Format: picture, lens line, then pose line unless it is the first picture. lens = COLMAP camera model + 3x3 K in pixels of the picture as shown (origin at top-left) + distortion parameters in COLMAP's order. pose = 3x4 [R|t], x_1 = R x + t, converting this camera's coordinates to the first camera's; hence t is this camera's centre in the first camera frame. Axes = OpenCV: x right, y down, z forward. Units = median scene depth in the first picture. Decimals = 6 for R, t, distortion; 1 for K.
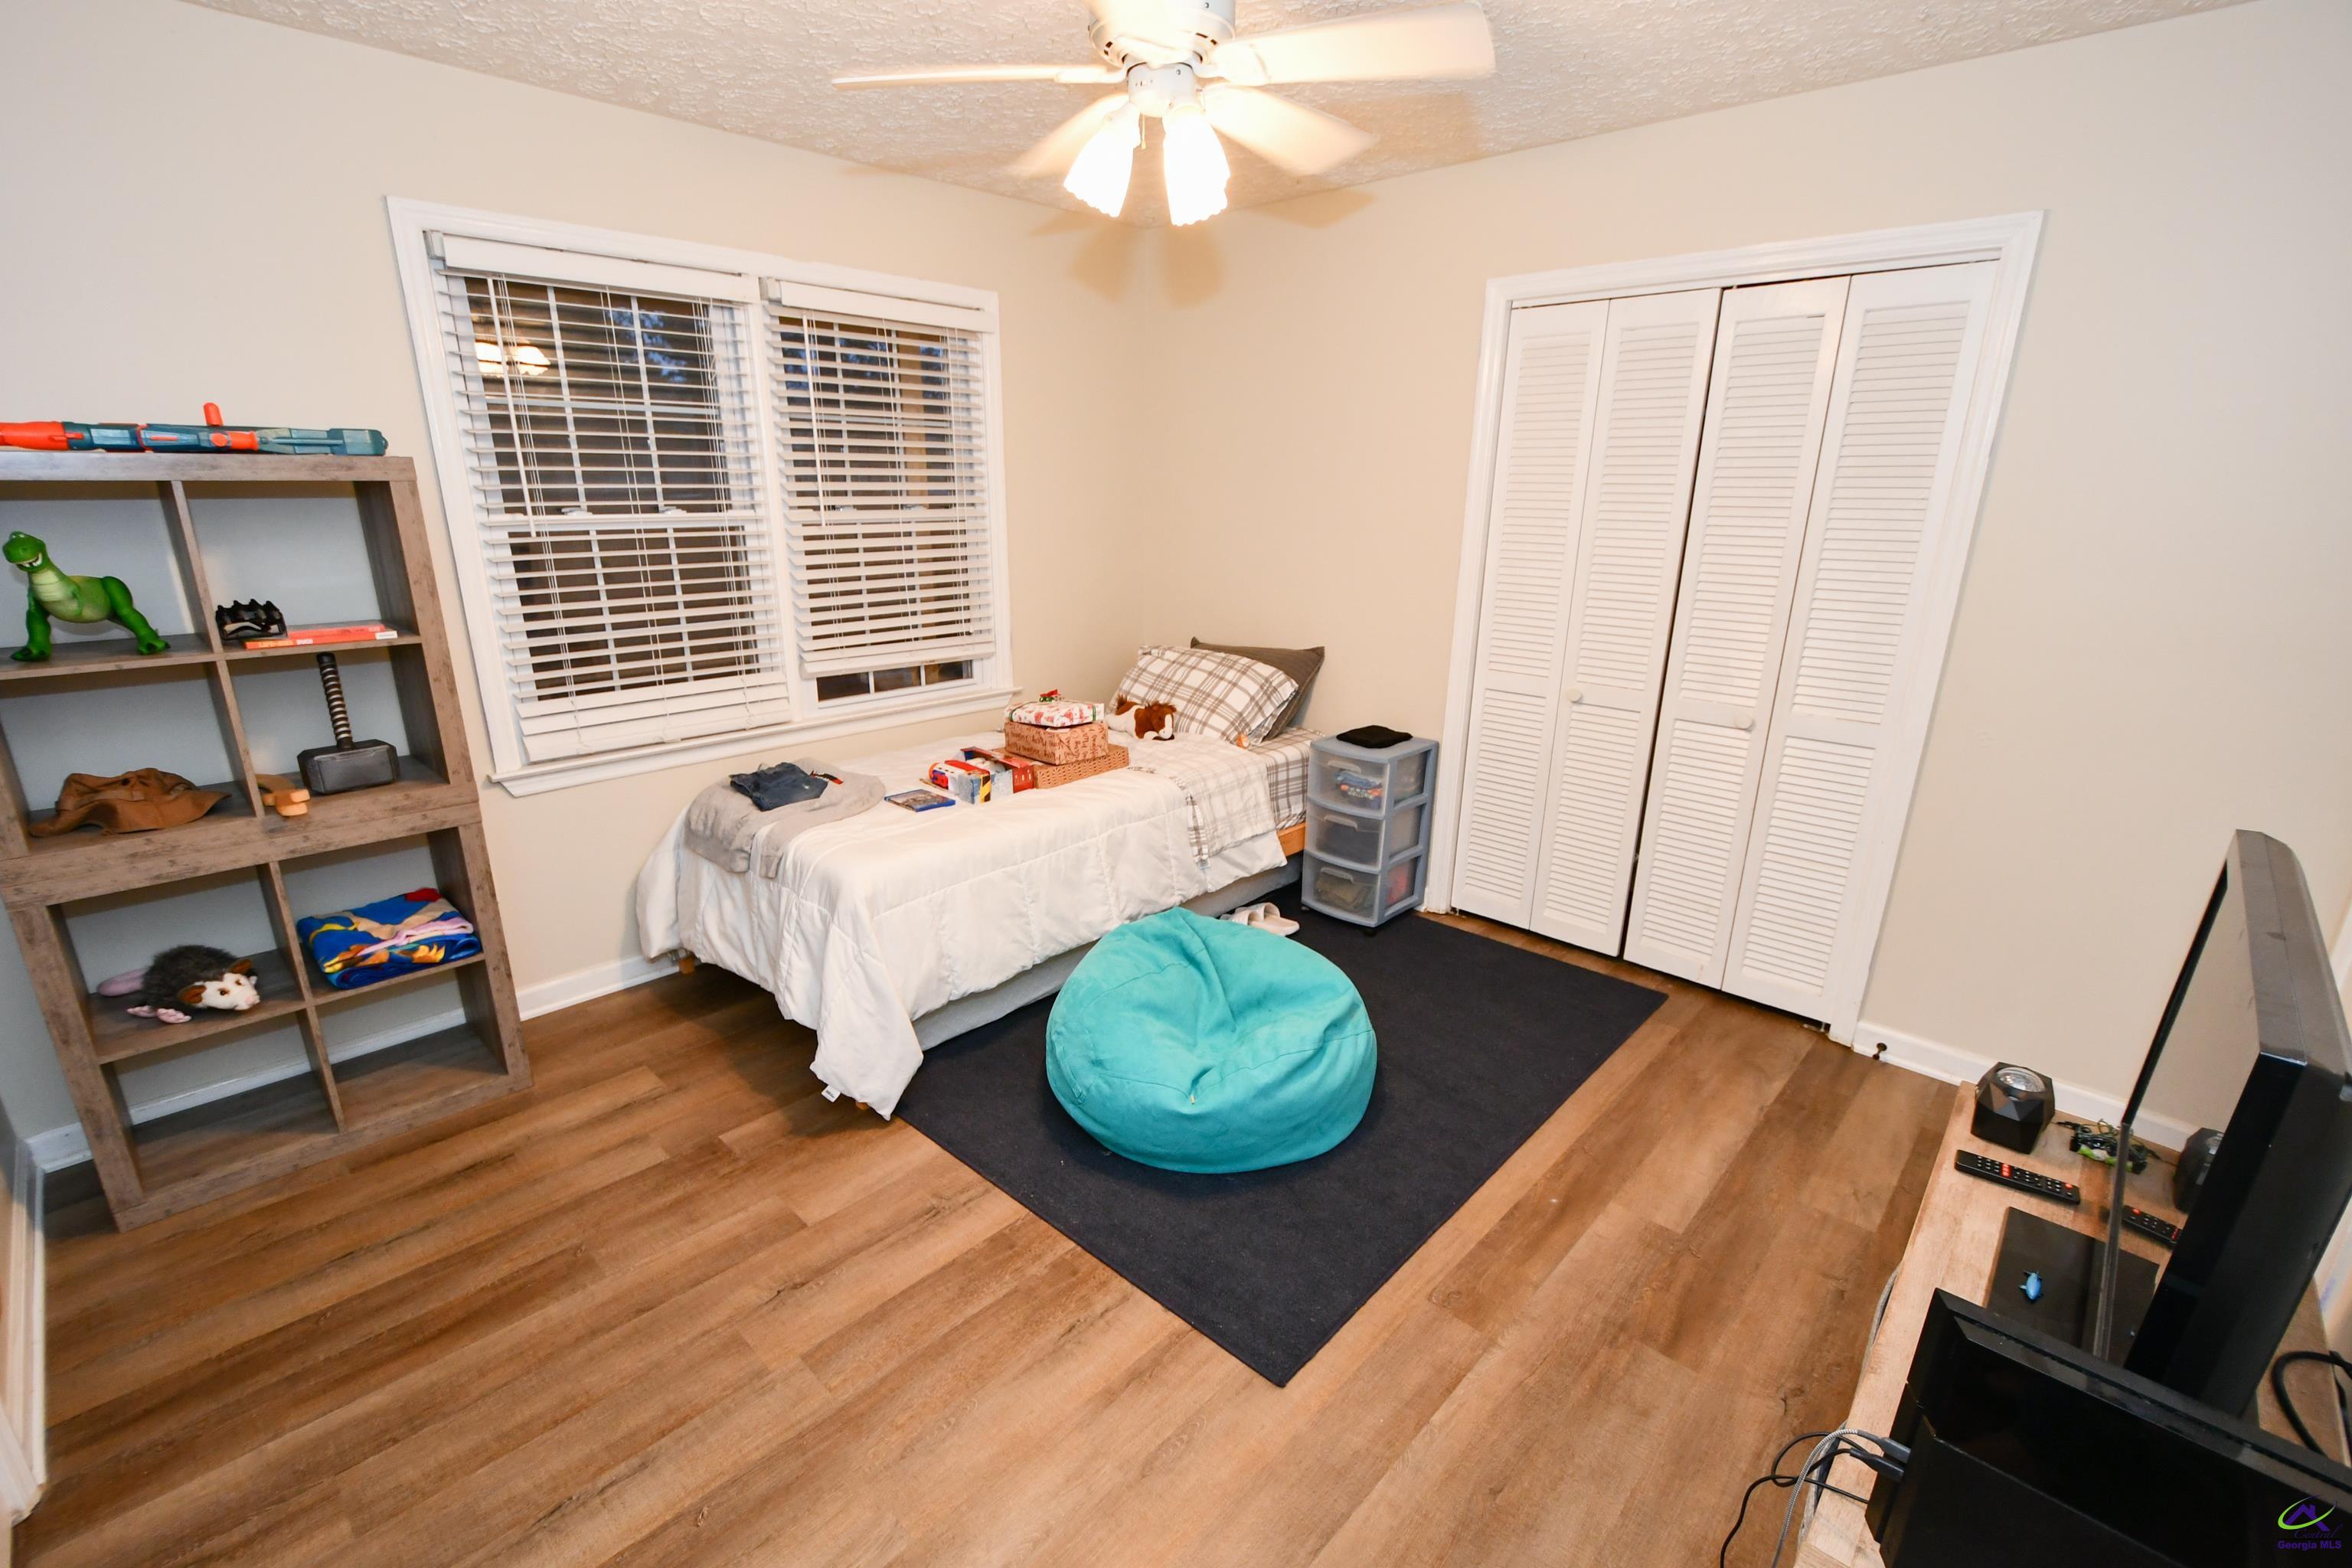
lens RADIAL K [[1030.9, 0, 1161.9], [0, 1030.9, 802.0], [0, 0, 1]] dist [0.001596, -0.006136]
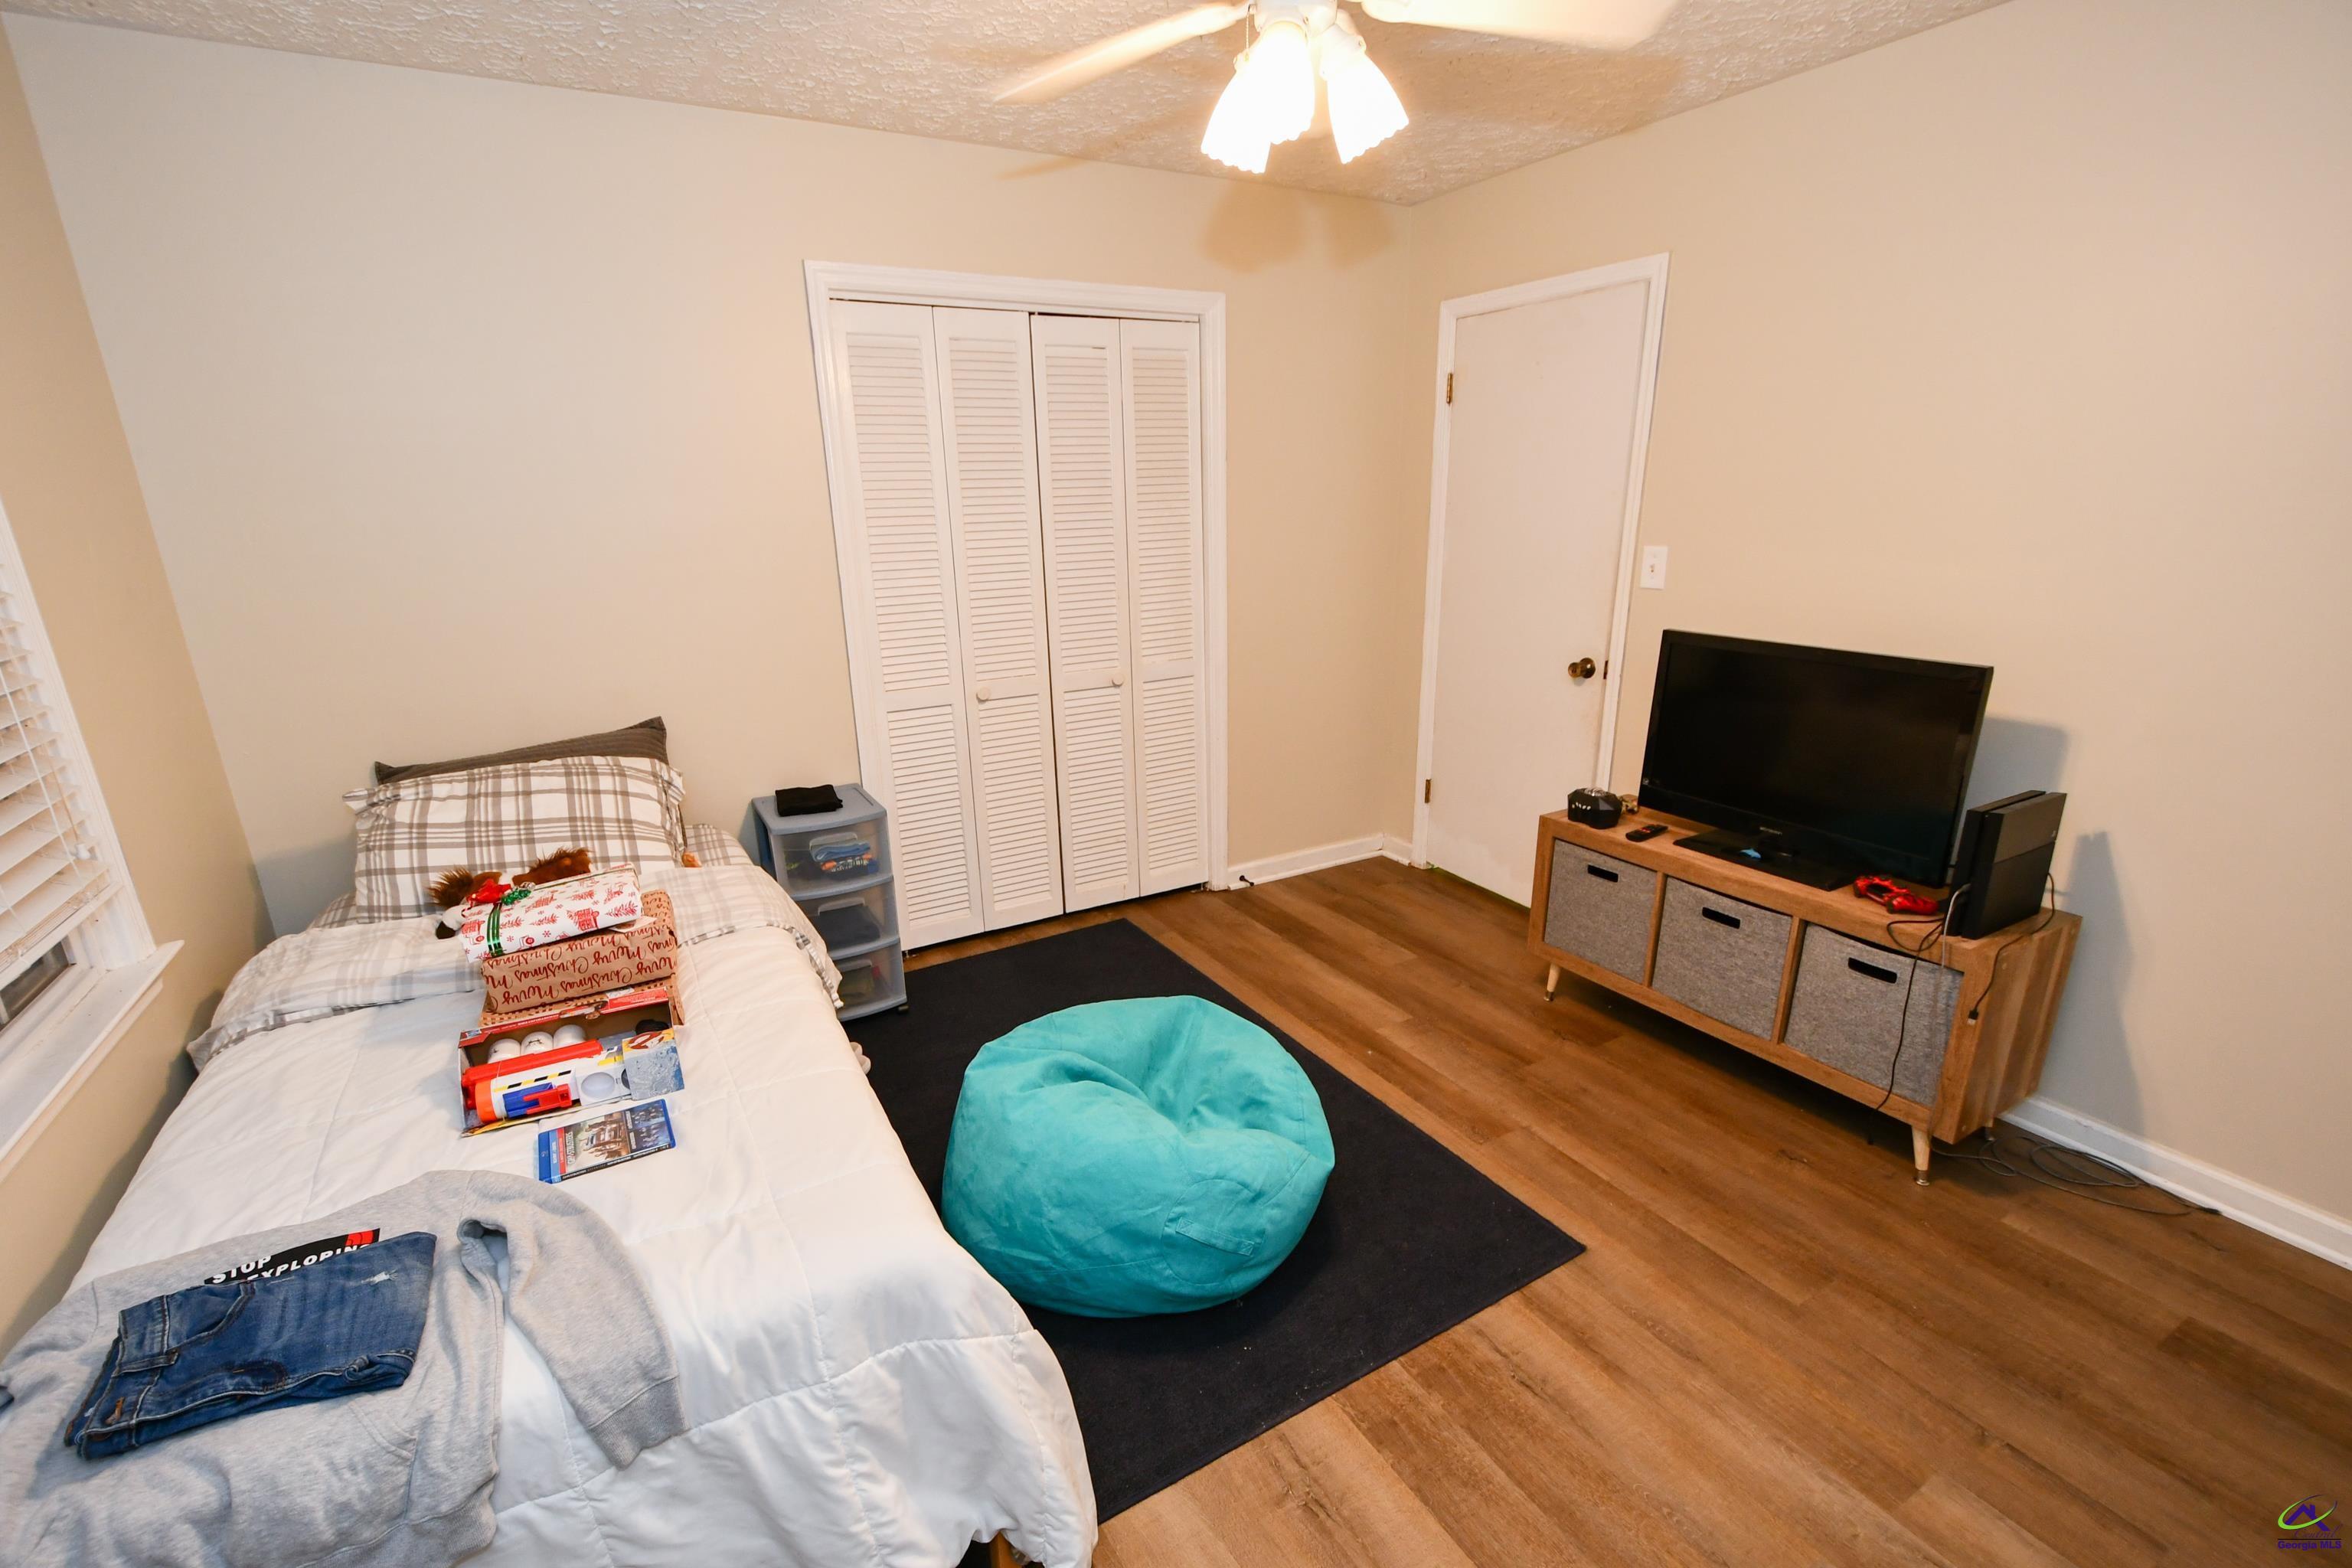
lens RADIAL K [[1019.2, 0, 1164.0], [0, 1019.2, 803.8], [0, 0, 1]] dist [0.000480, 0.000042]
pose [[0.287515, -0.295030, 0.911204, -0.548845], [0.308072, 0.929303, 0.203683, -0.166729], [-0.906878, 0.222154, 0.358079, 0.540885]]
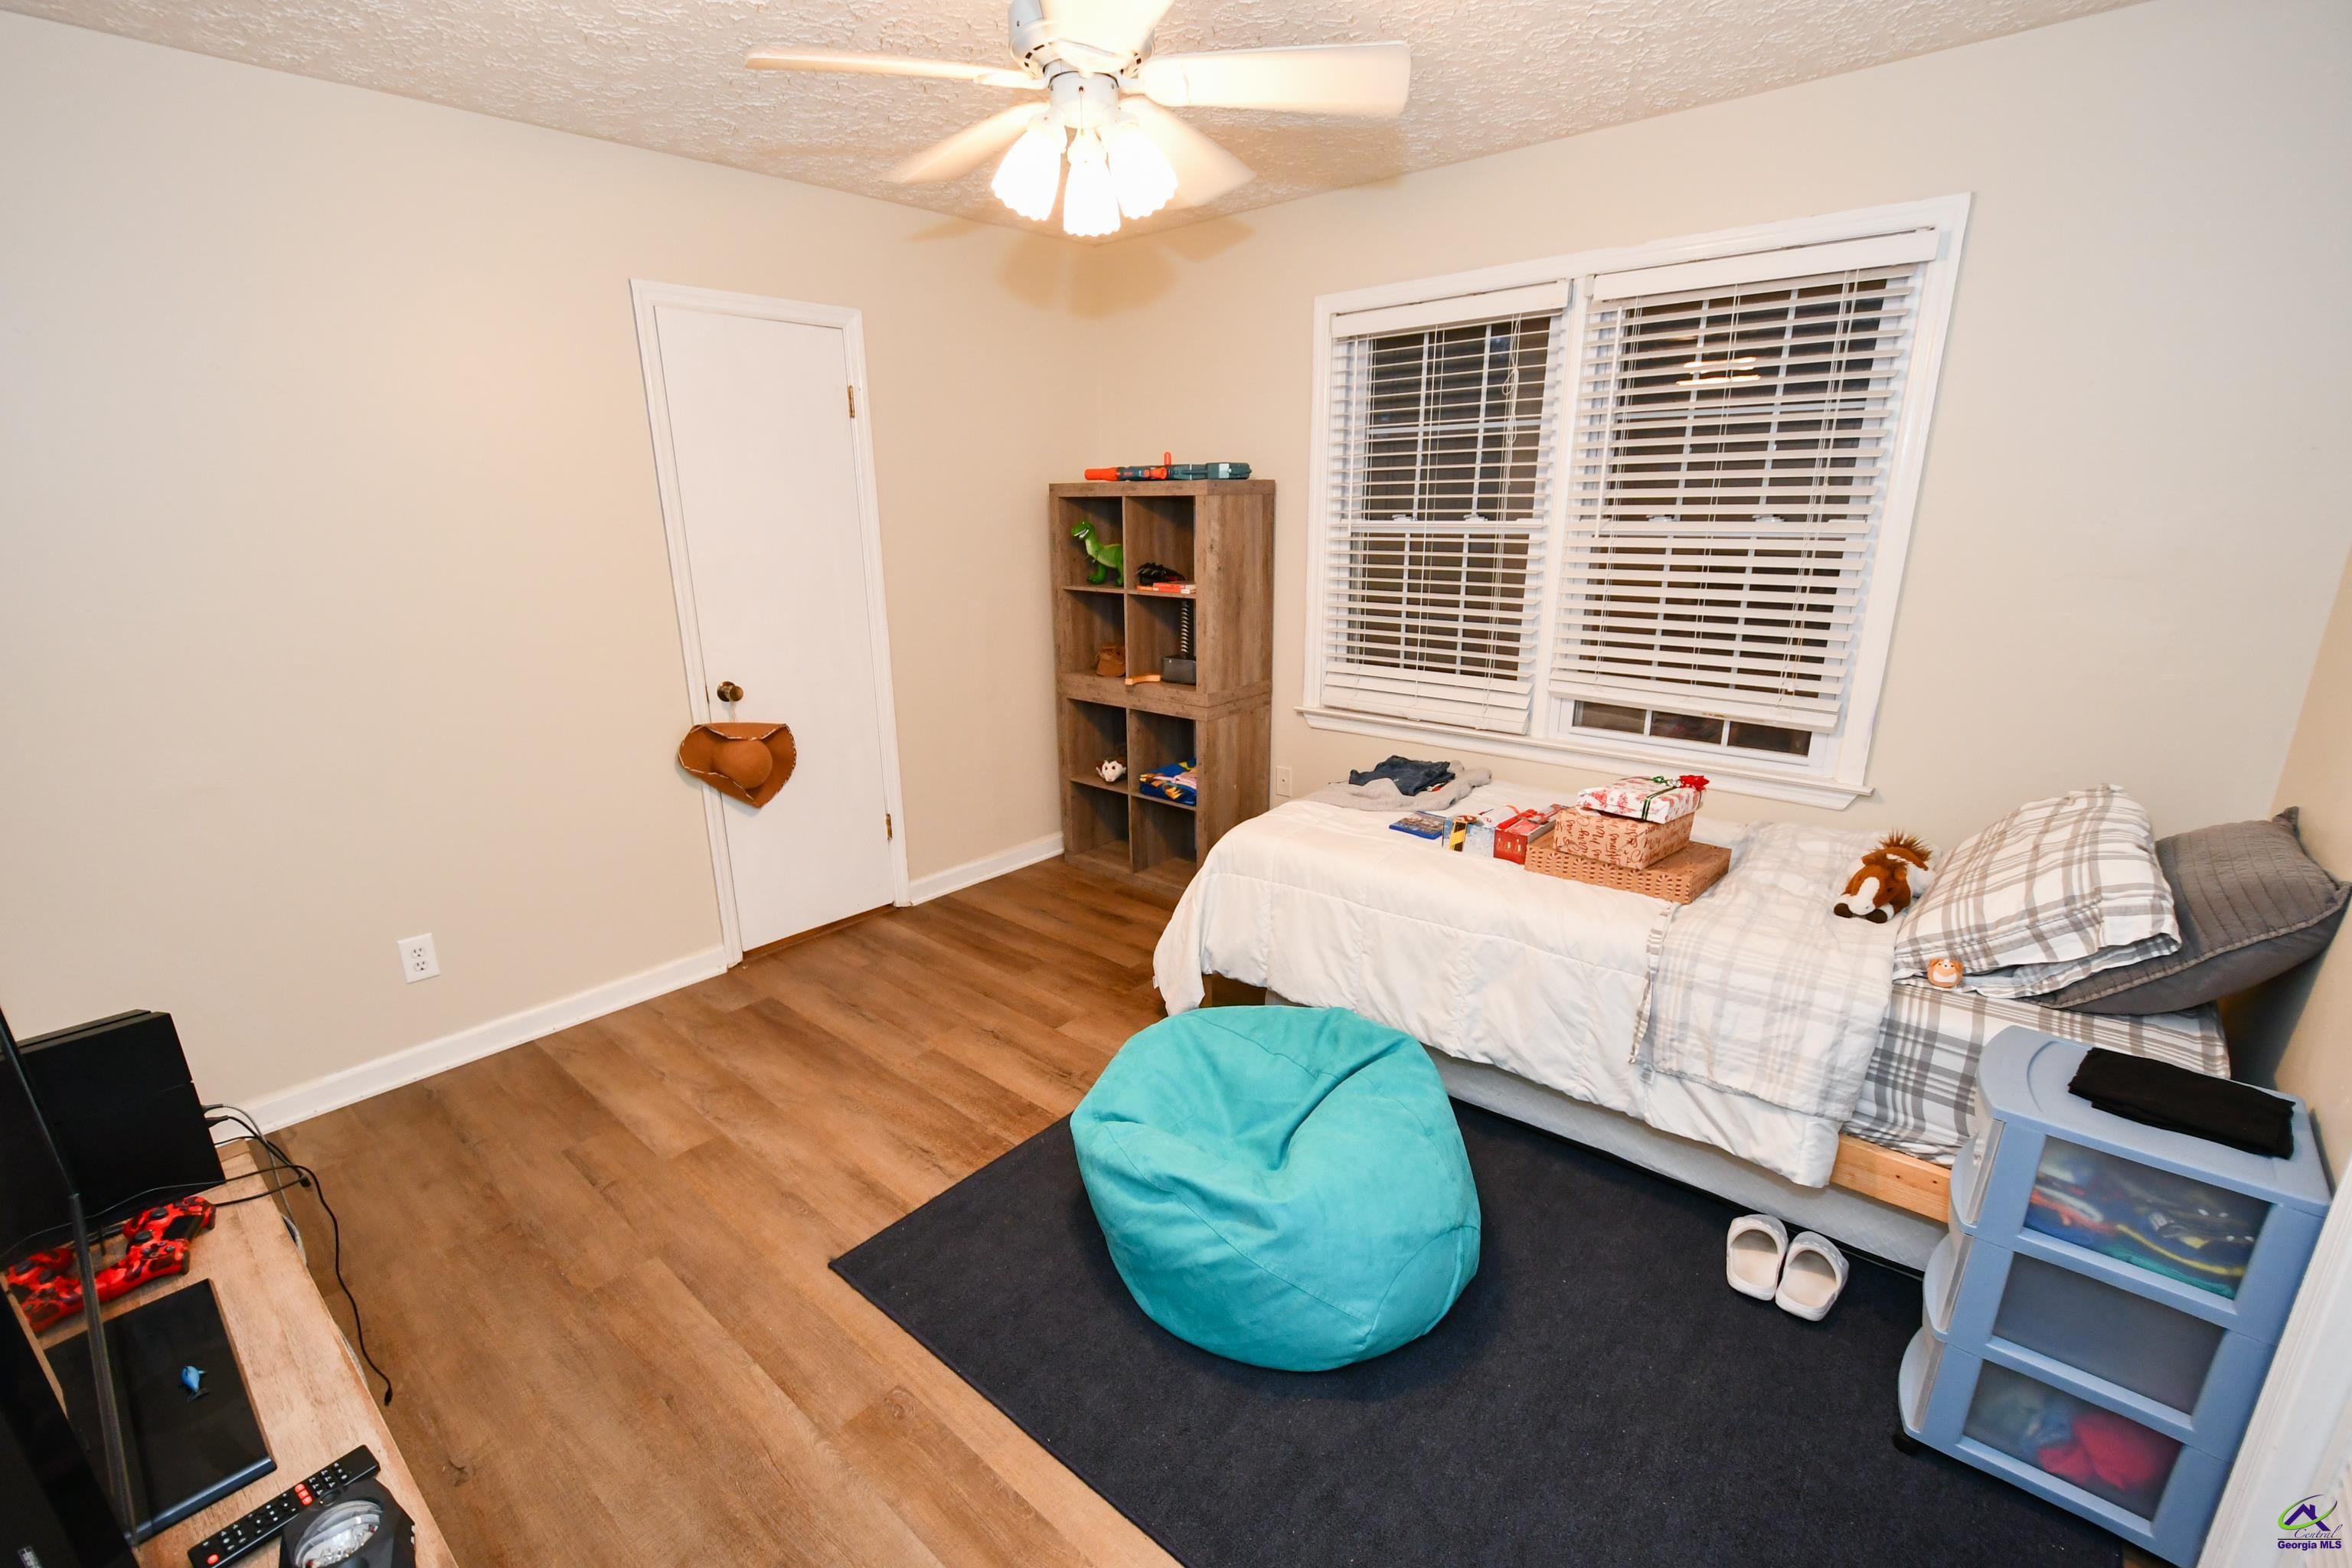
lens RADIAL K [[1030.9, 0, 1161.9], [0, 1030.9, 802.0], [0, 0, 1]] dist [0.001596, -0.006136]
pose [[0.032425, 0.276314, -0.960520, 0.660624], [-0.281571, 0.924627, 0.256483, -0.195010], [0.958992, 0.262138, 0.107783, 0.654850]]
